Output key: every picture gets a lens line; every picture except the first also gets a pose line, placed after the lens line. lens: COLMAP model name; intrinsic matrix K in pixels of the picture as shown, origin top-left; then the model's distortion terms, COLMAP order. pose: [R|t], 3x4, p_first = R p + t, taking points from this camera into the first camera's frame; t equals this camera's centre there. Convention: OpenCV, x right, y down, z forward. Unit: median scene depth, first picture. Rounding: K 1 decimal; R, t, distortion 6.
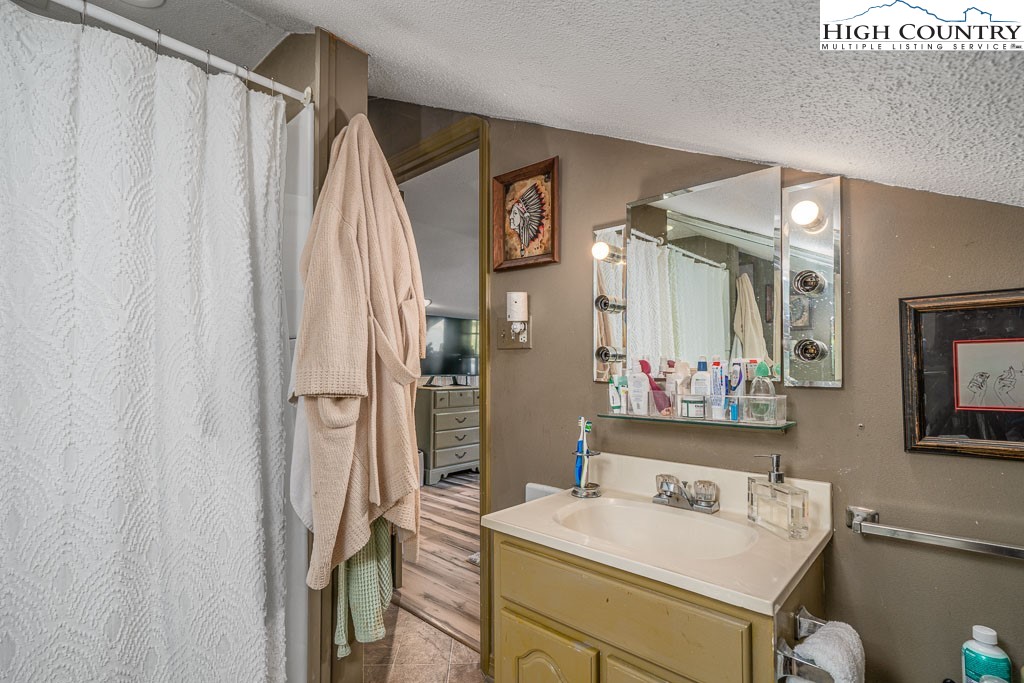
lens RADIAL K [[488.0, 0, 515.1], [0, 488.0, 344.8], [0, 0, 1]] dist [0.018191, -0.000034]
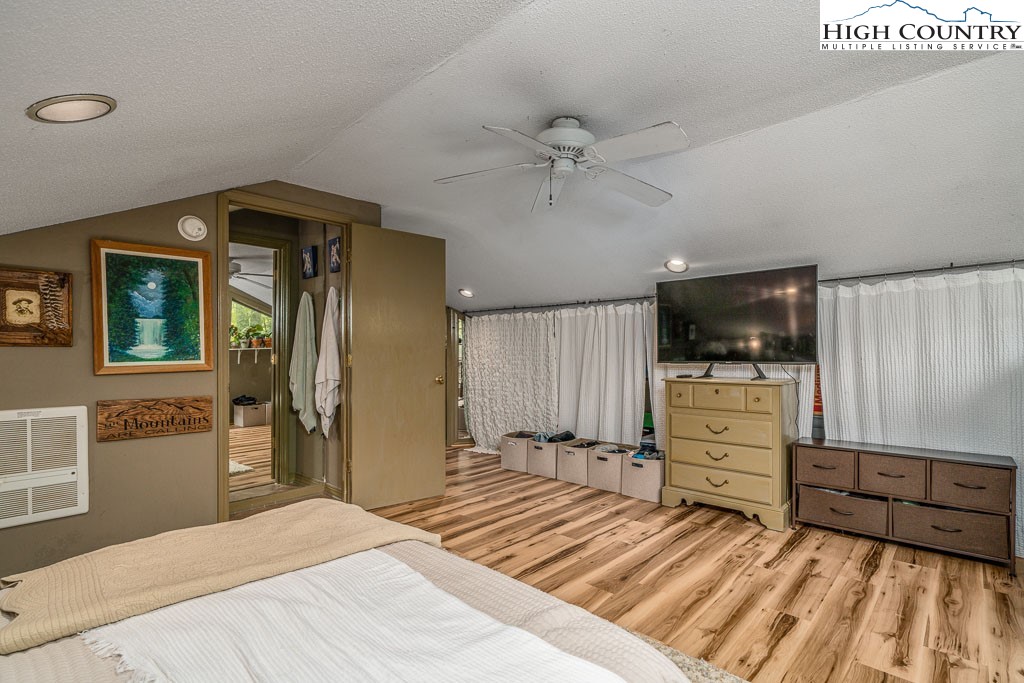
lens RADIAL K [[488.0, 0, 515.1], [0, 488.0, 344.8], [0, 0, 1]] dist [0.018191, -0.000034]
pose [[-0.020607, -0.006833, -0.999764, 0.604360], [0.050370, 0.998700, -0.007864, 0.033006], [0.998518, -0.050520, -0.020236, 0.811858]]
